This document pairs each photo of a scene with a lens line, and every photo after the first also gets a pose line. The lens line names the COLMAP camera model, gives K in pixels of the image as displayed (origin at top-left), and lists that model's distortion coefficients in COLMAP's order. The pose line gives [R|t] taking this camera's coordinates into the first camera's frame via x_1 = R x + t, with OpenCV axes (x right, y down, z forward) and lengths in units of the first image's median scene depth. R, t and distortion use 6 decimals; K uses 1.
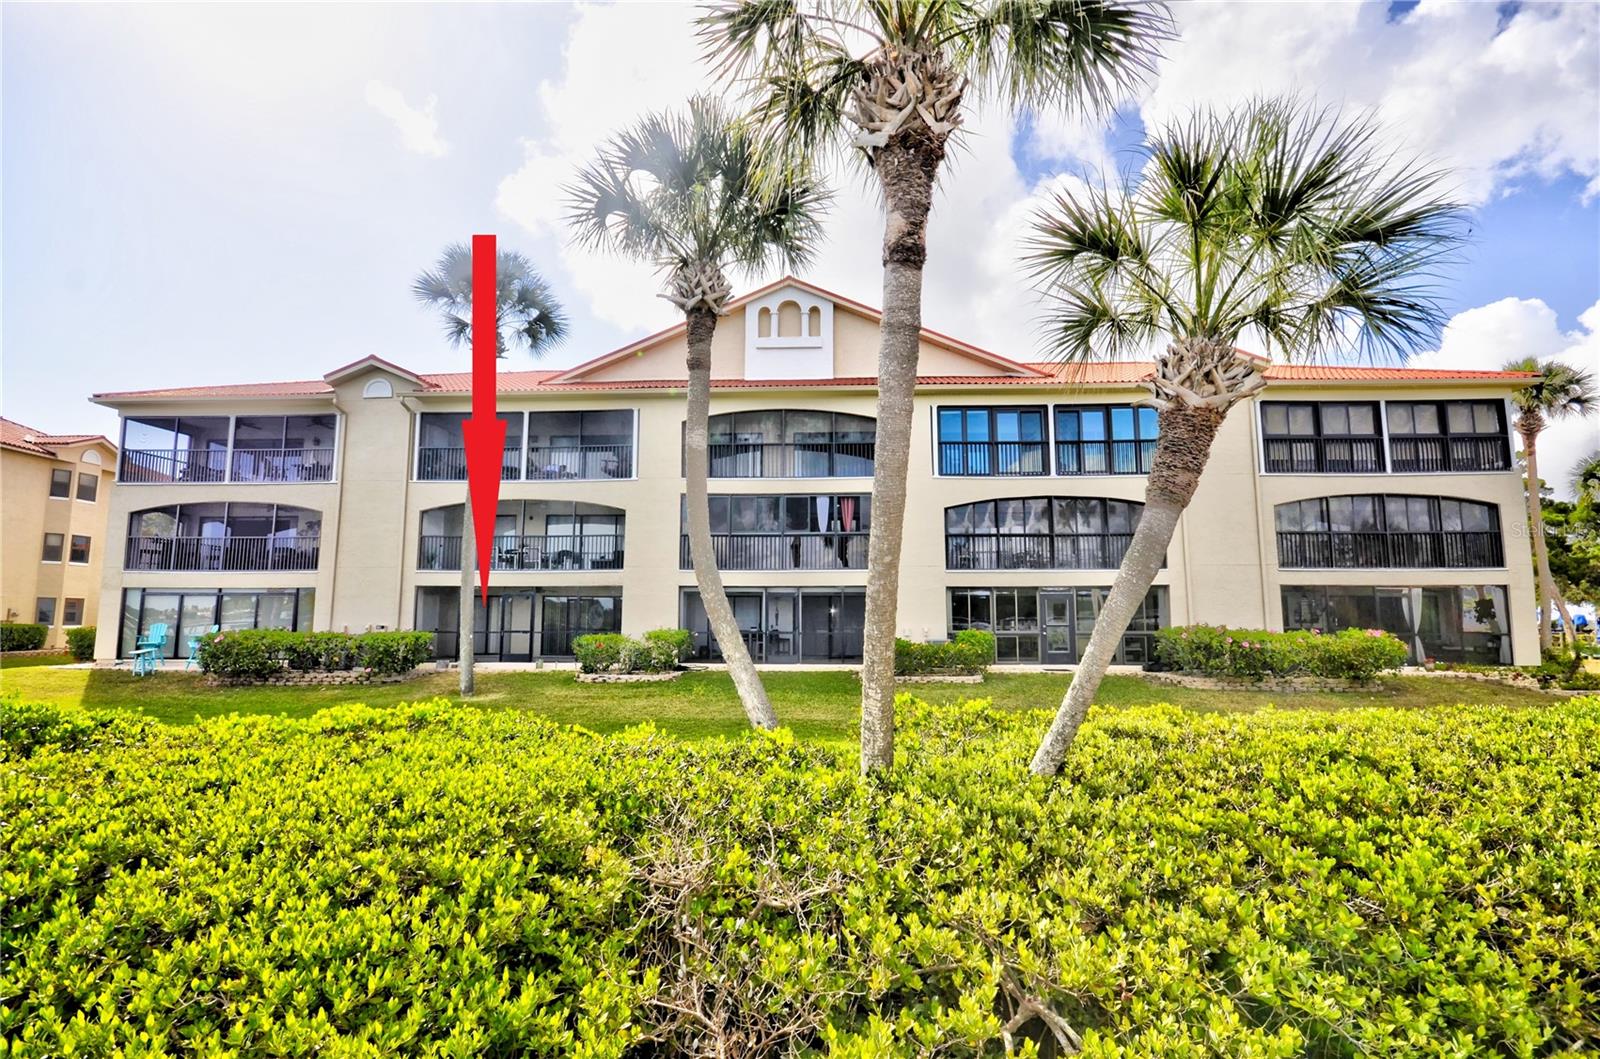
lens RADIAL K [[633.0, 0, 799.9], [0, 633.0, 553.0], [0, 0, 1]] dist [0.001000, 0.000097]
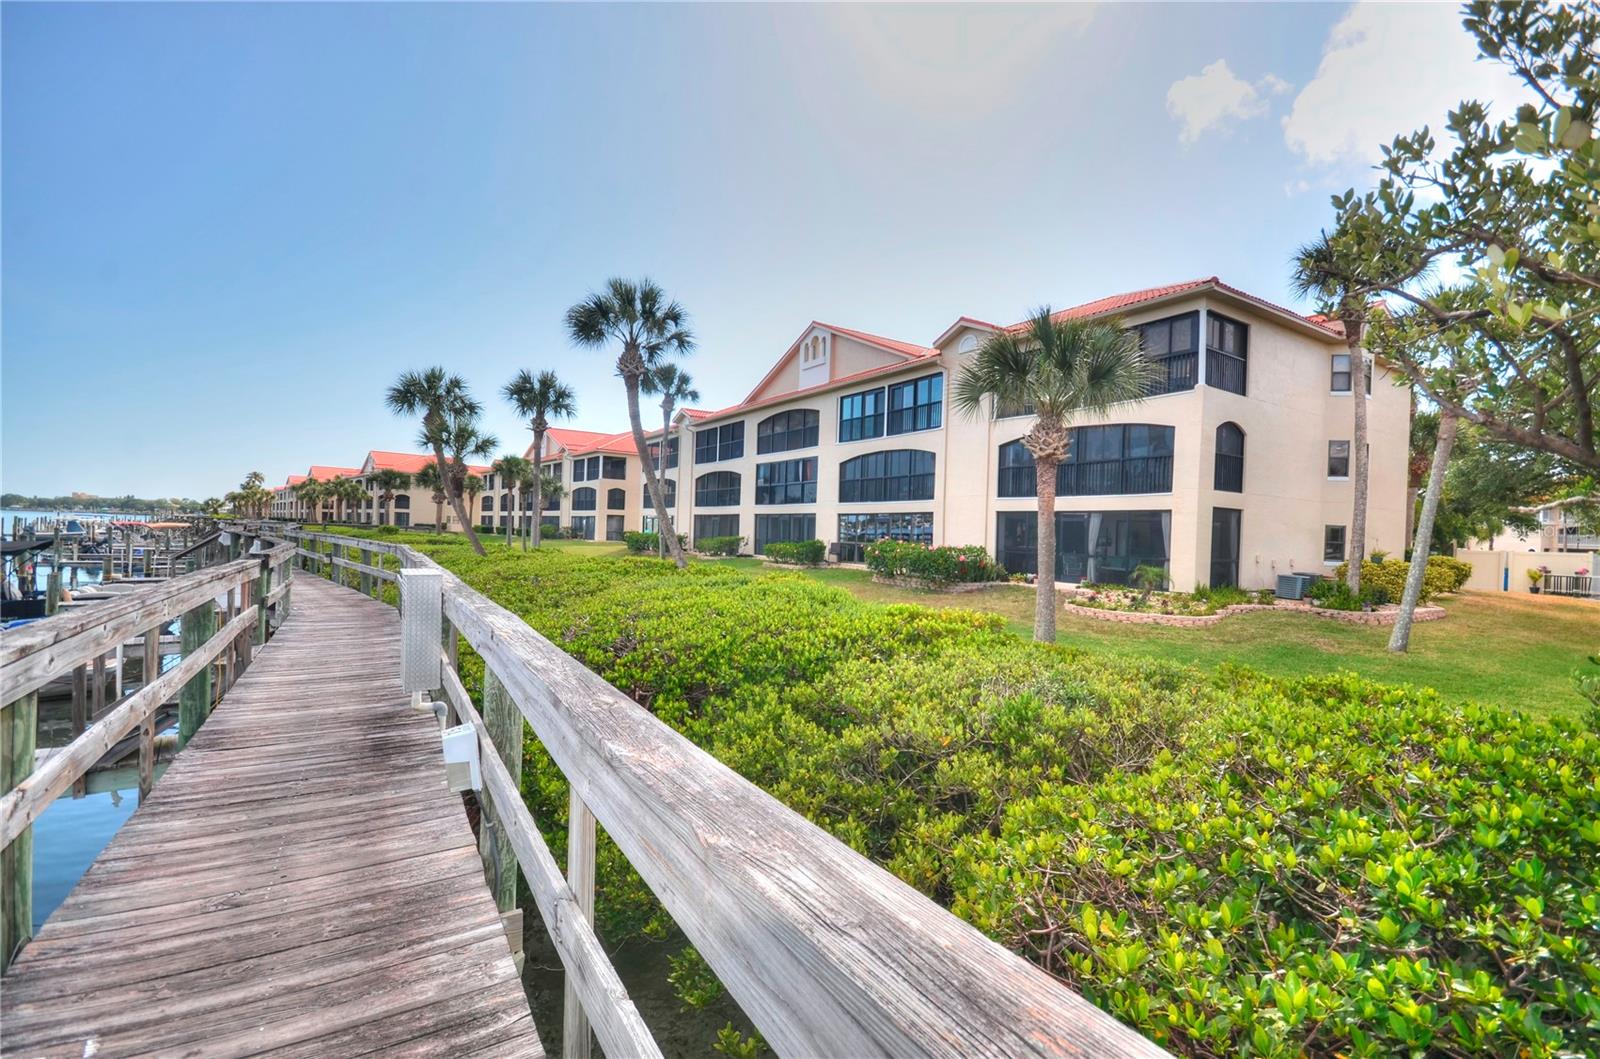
lens RADIAL K [[720.2, 0, 800.0], [0, 720.2, 529.5], [0, 0, 1]] dist [-0.002769, -0.000102]
pose [[0.546864, 0.016520, -0.837058, 1.612609], [0.048923, 0.997466, 0.051648, -0.004411], [0.835791, -0.069196, 0.544670, -0.067755]]
